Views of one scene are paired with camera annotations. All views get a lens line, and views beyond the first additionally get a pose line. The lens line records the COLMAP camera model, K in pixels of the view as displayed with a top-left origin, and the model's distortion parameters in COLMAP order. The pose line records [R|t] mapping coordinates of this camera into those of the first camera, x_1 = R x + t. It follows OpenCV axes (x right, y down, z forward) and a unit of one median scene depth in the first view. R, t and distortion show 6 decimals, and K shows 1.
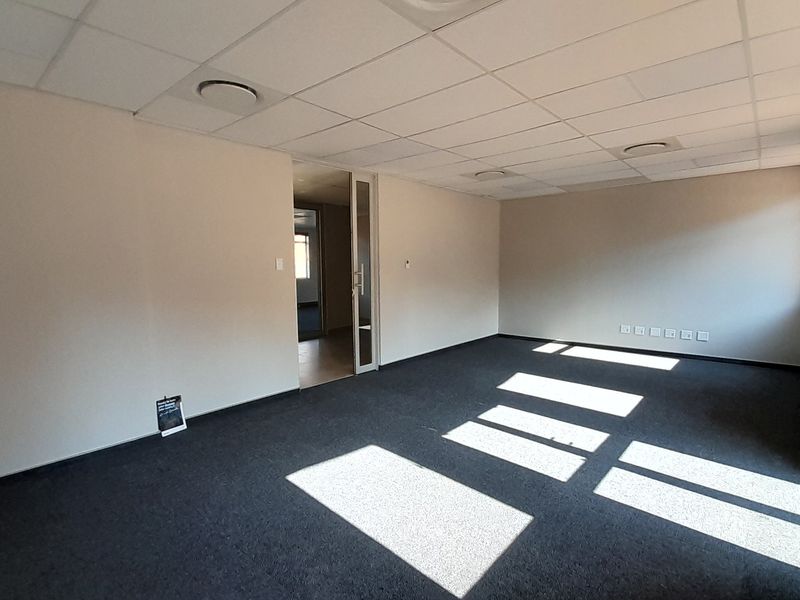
lens RADIAL K [[423.4, 0, 401.6], [0, 423.4, 314.4], [0, 0, 1]] dist [0.024703, -0.017594]
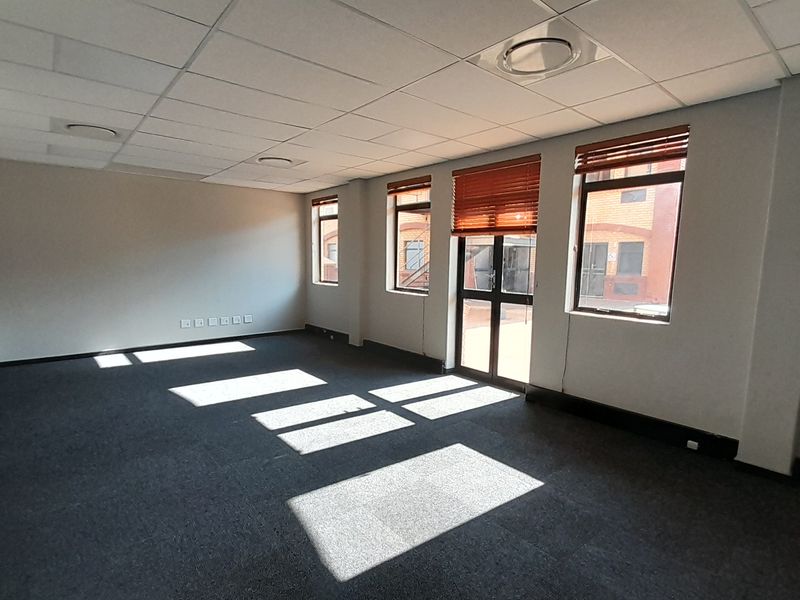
lens RADIAL K [[423.8, 0, 399.6], [0, 423.8, 316.5], [0, 0, 1]] dist [0.026281, -0.016135]
pose [[0.160072, -0.124827, 0.979181, -0.689003], [0.103205, 0.988652, 0.109163, -0.072263], [-0.981695, 0.083582, 0.171138, 0.608551]]
